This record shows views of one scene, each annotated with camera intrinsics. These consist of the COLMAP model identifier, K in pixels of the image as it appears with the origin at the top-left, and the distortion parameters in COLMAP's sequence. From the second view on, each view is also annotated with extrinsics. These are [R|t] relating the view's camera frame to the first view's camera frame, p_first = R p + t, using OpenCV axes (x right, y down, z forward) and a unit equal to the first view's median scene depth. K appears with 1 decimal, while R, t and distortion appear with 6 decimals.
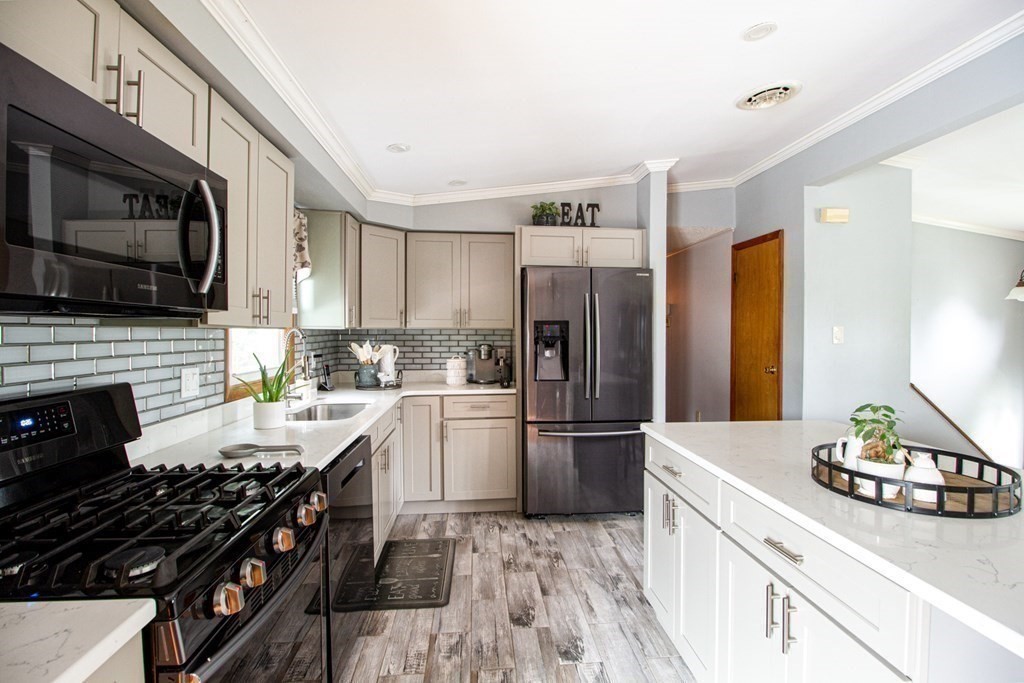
lens RADIAL K [[482.6, 0, 527.8], [0, 482.6, 334.5], [0, 0, 1]] dist [-0.000632, -0.000507]
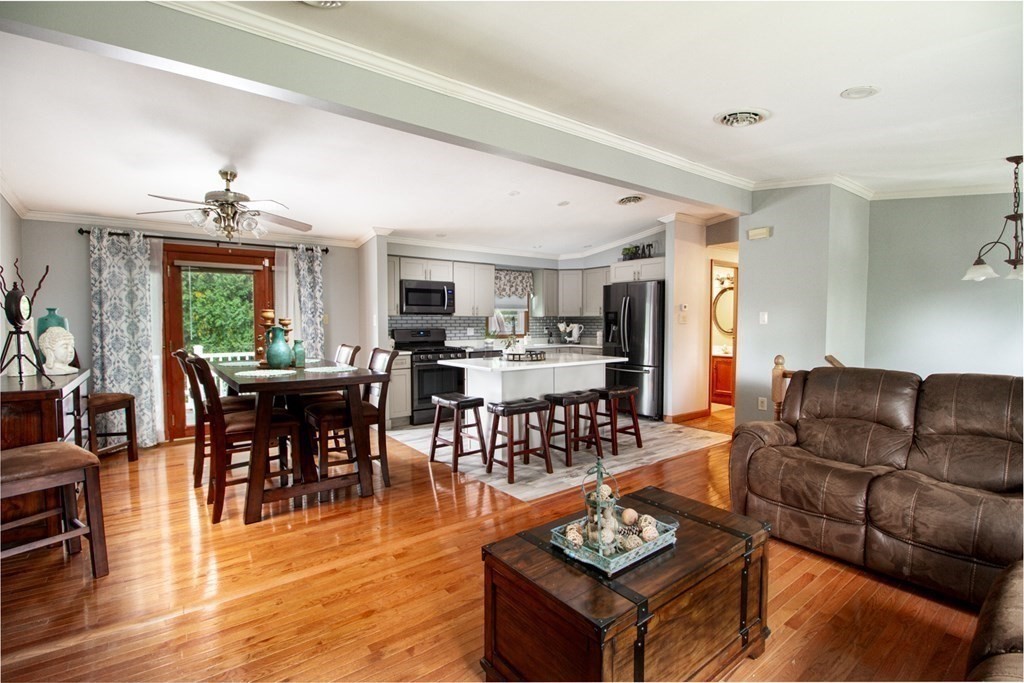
lens RADIAL K [[482.6, 0, 527.8], [0, 482.6, 334.5], [0, 0, 1]] dist [-0.000632, -0.000507]
pose [[0.532205, 0.021873, -0.846333, 1.445566], [-0.003424, 0.999714, 0.023684, 0.018059], [0.846608, -0.009707, 0.532128, -0.323195]]
